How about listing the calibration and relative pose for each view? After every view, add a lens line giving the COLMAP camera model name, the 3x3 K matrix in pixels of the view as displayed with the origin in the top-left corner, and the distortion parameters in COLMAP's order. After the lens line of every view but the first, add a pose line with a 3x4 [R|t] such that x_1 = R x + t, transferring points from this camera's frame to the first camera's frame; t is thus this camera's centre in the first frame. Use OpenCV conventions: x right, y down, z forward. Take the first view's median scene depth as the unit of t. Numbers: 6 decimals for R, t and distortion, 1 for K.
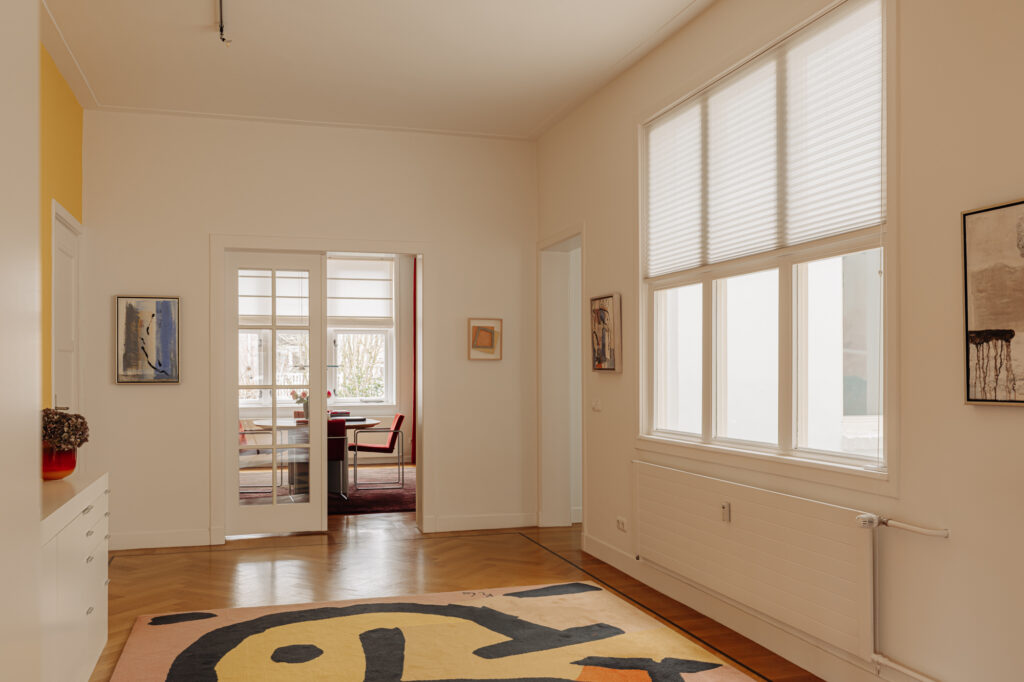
lens RADIAL K [[896.4, 0, 501.9], [0, 896.4, 384.2], [0, 0, 1]] dist [0.014968, 0.004678]
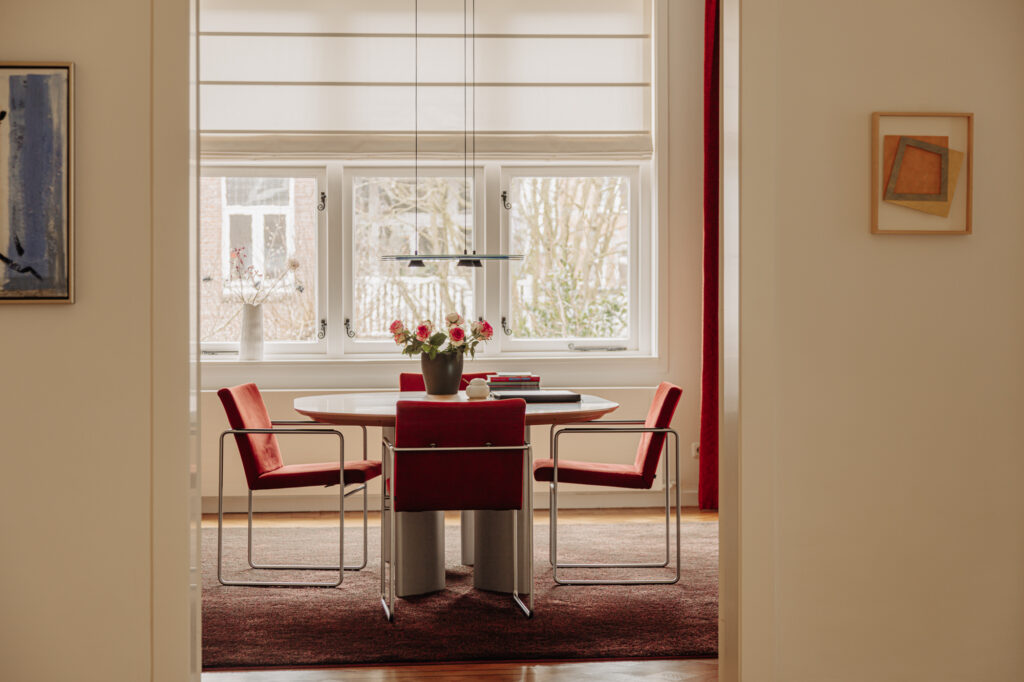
lens RADIAL K [[2112.0, 0, 512.3], [0, 2112.0, 338.4], [0, 0, 1]] dist [0.063317, 0.000000]
pose [[0.982904, 0.003448, -0.184086, -0.018028], [-0.000455, 0.999867, 0.016297, -0.000119], [0.184118, -0.015934, 0.982775, 0.133066]]
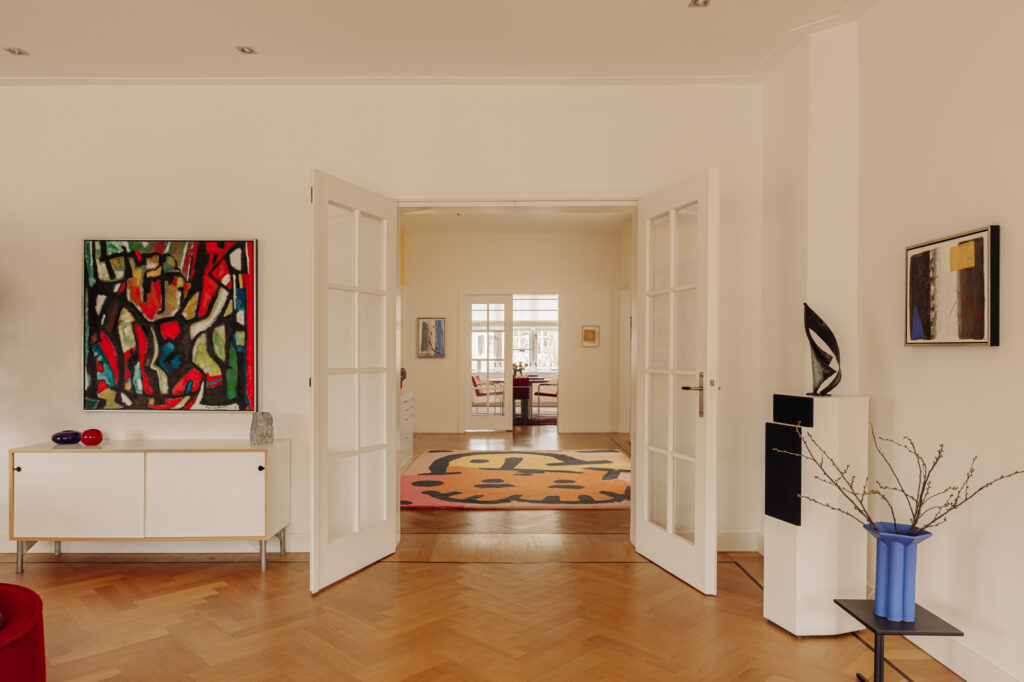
lens RADIAL K [[673.9, 0, 511.3], [0, 673.9, 341.4], [0, 0, 1]] dist [0.002053, 0.001638]
pose [[0.963035, -0.003300, -0.269356, 0.165633], [-0.004996, 0.999534, -0.030110, 0.005586], [0.269330, 0.030342, 0.962570, -0.370930]]
